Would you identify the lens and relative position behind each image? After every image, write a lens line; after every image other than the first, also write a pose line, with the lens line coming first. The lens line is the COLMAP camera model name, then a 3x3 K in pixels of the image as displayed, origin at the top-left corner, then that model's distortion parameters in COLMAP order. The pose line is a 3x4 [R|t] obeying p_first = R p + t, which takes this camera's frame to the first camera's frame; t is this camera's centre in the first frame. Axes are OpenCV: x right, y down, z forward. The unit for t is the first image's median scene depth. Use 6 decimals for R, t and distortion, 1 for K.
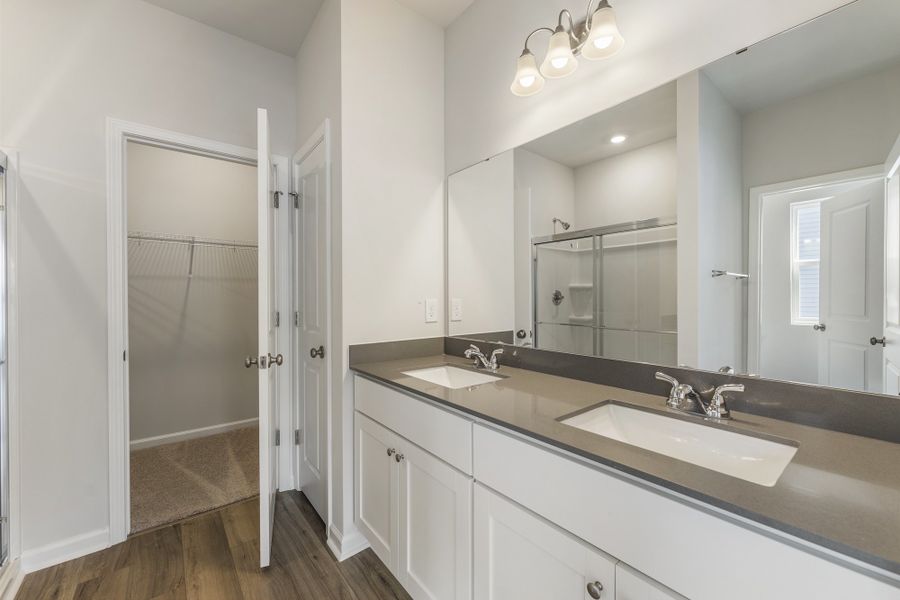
lens RADIAL K [[360.2, 0, 446.7], [0, 360.2, 300.1], [0, 0, 1]] dist [0.001704, 0.000321]
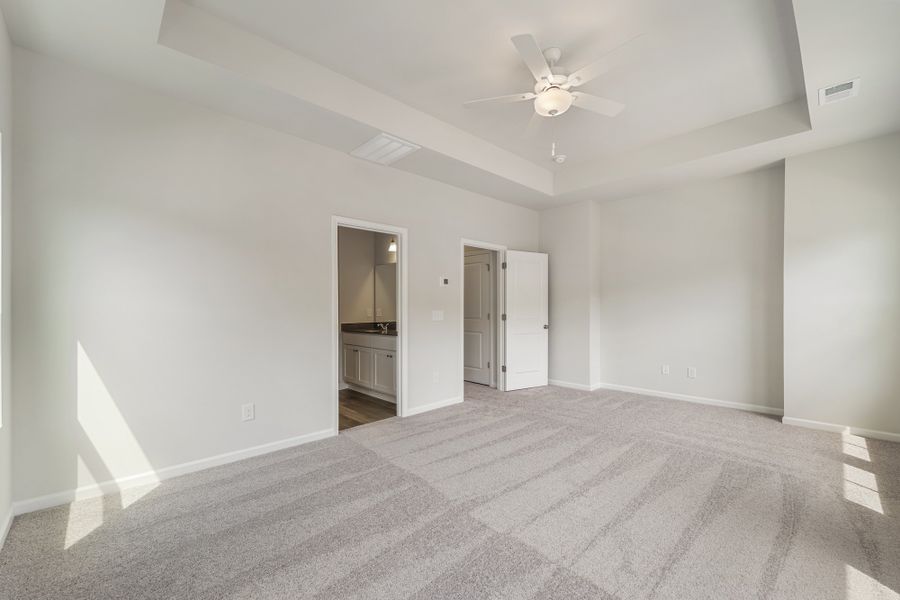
lens RADIAL K [[360.2, 0, 446.7], [0, 360.2, 300.1], [0, 0, 1]] dist [0.001704, 0.000321]
pose [[0.995382, 0.001672, 0.095975, 0.288623], [0.001040, 0.999602, -0.028200, 0.008513], [-0.095984, 0.028170, 0.994984, -1.848114]]
